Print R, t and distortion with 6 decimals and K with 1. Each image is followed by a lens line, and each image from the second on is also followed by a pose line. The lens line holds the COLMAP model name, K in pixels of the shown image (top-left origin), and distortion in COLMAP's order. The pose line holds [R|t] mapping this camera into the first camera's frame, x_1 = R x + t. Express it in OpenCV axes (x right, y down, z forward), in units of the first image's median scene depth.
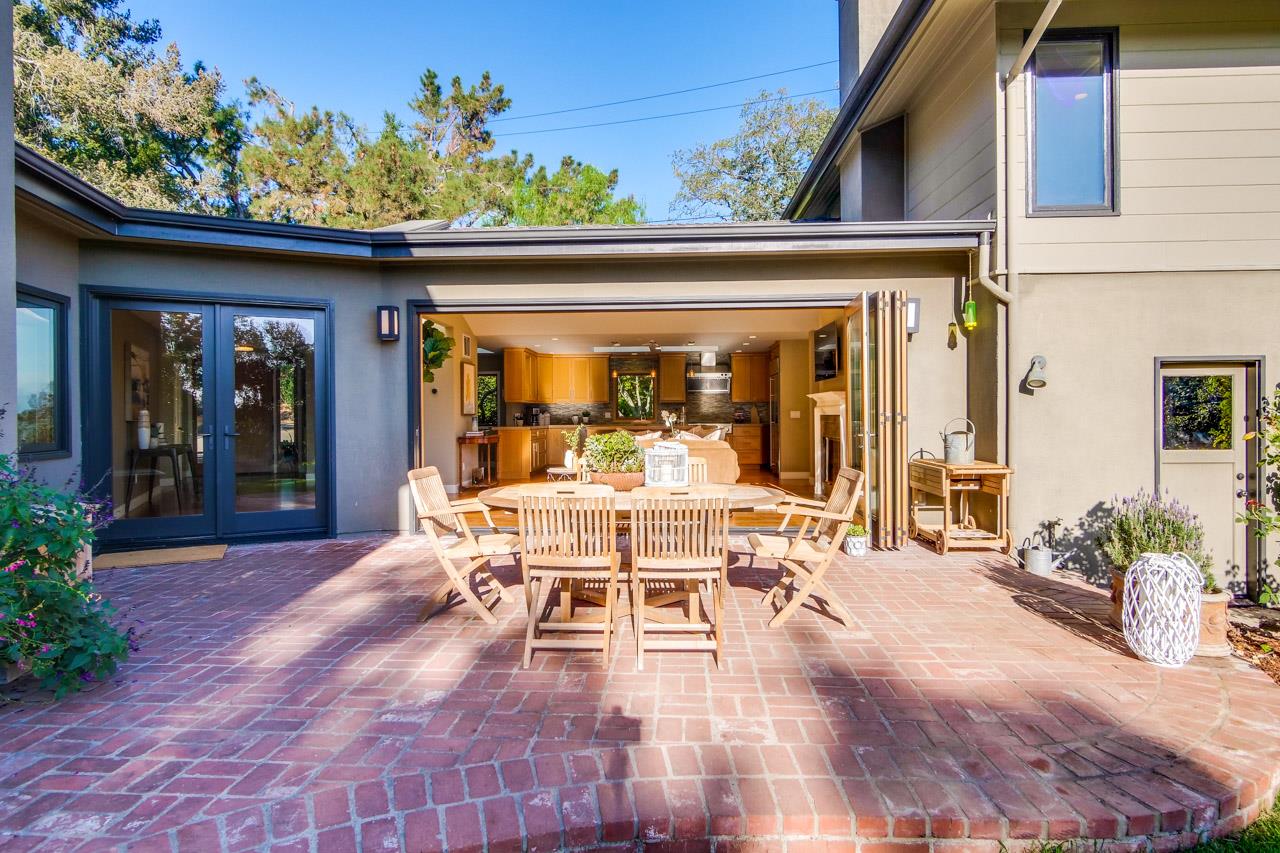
lens RADIAL K [[683.9, 0, 640.0], [0, 683.9, 426.5], [0, 0, 1]] dist [0.004574, 0.000589]
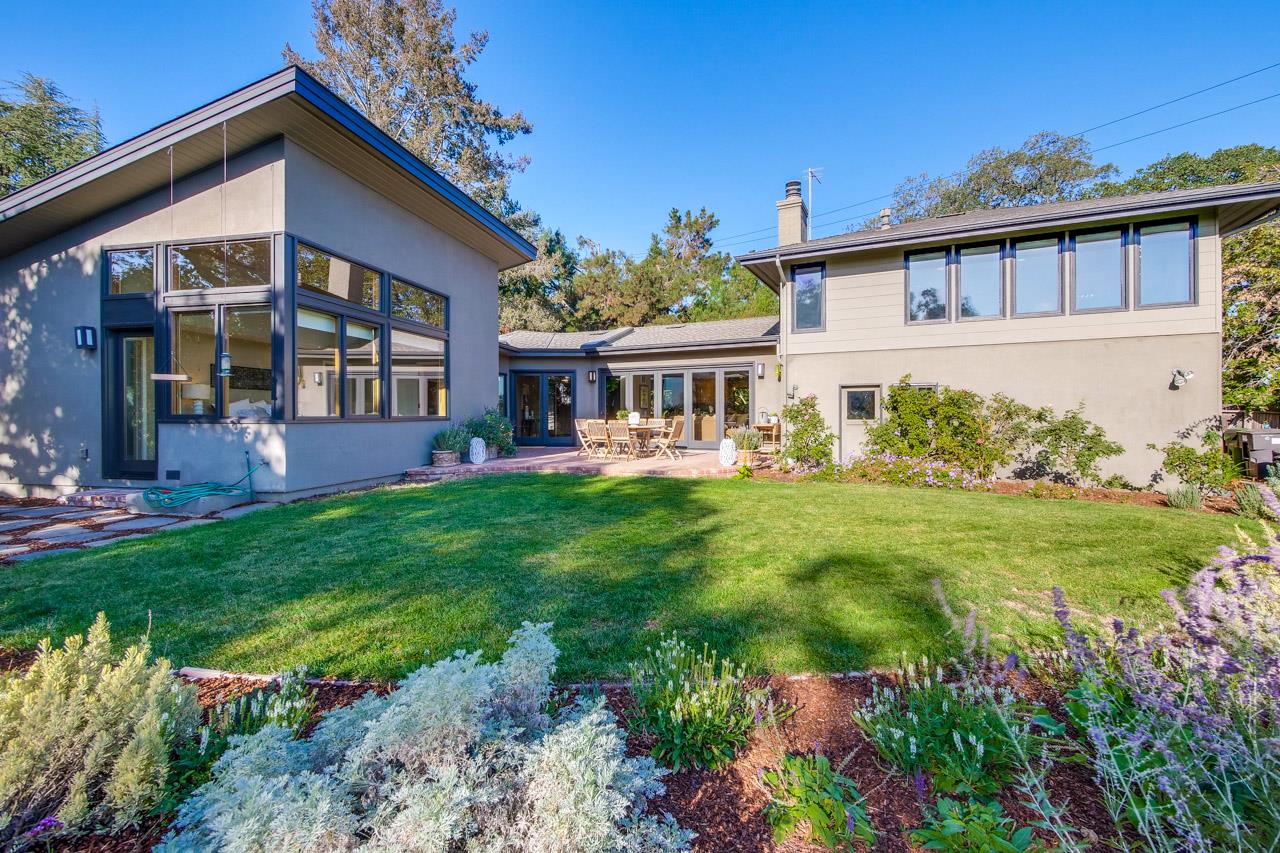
lens RADIAL K [[565.5, 0, 665.3], [0, 565.5, 426.9], [0, 0, 1]] dist [-0.002362, 0.000165]
pose [[0.919317, 0.012934, -0.393305, 0.294328], [-0.012184, 0.999916, 0.004404, 0.018315], [0.393328, 0.000743, 0.919398, -0.375641]]
